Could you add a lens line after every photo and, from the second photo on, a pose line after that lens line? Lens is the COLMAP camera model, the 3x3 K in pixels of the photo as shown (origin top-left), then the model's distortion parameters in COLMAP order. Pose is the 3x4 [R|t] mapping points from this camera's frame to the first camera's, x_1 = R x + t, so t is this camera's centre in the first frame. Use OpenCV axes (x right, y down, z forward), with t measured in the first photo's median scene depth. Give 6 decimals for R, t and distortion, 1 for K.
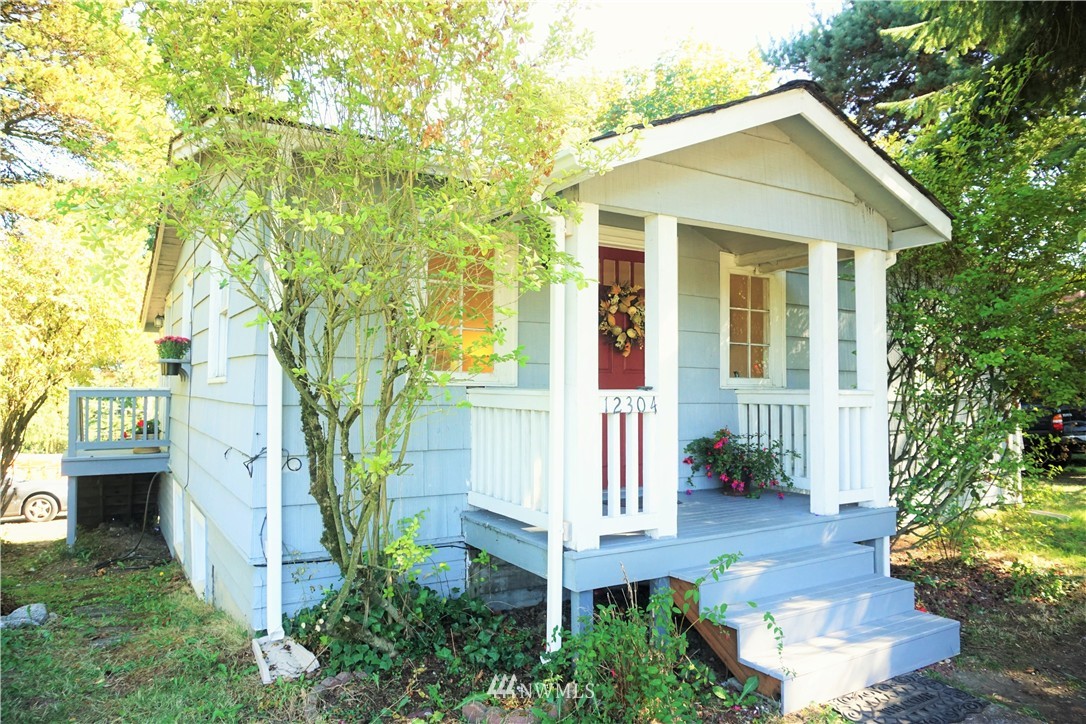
lens RADIAL K [[719.6, 0, 539.2], [0, 719.6, 365.3], [0, 0, 1]] dist [-0.058568, 0.042100]
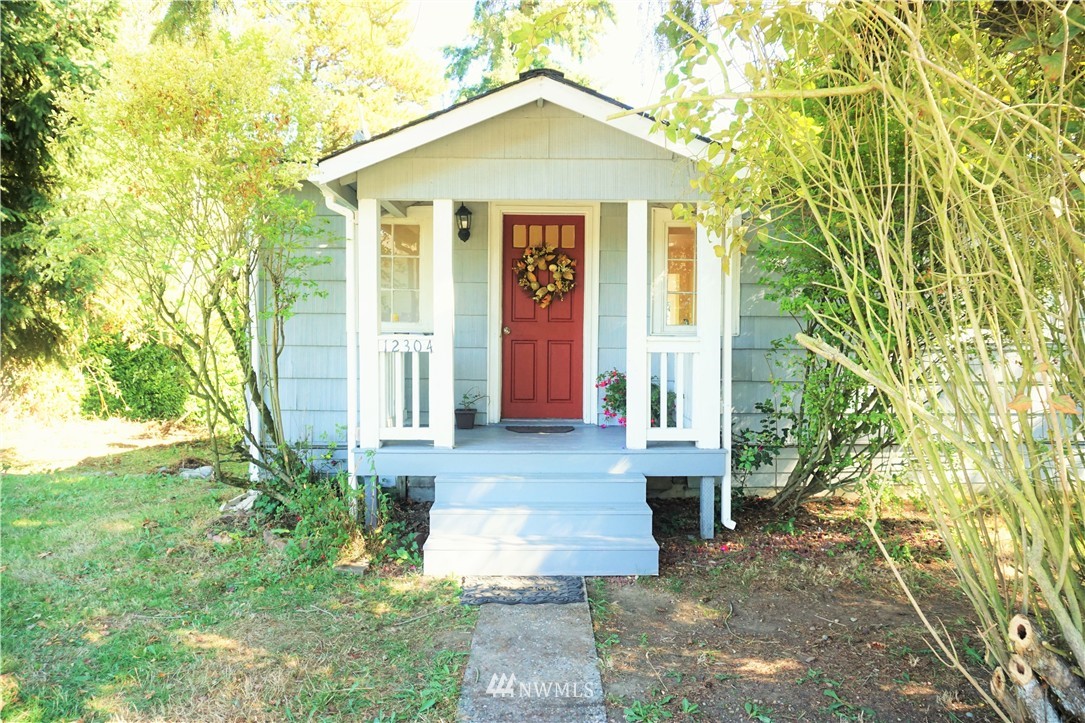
lens RADIAL K [[718.9, 0, 538.7], [0, 718.9, 364.8], [0, 0, 1]] dist [-0.058568, 0.042100]
pose [[0.870939, 0.027219, -0.490637, 0.973868], [0.008361, 0.997499, 0.070180, -0.002201], [0.491320, -0.065224, 0.868533, -0.047764]]
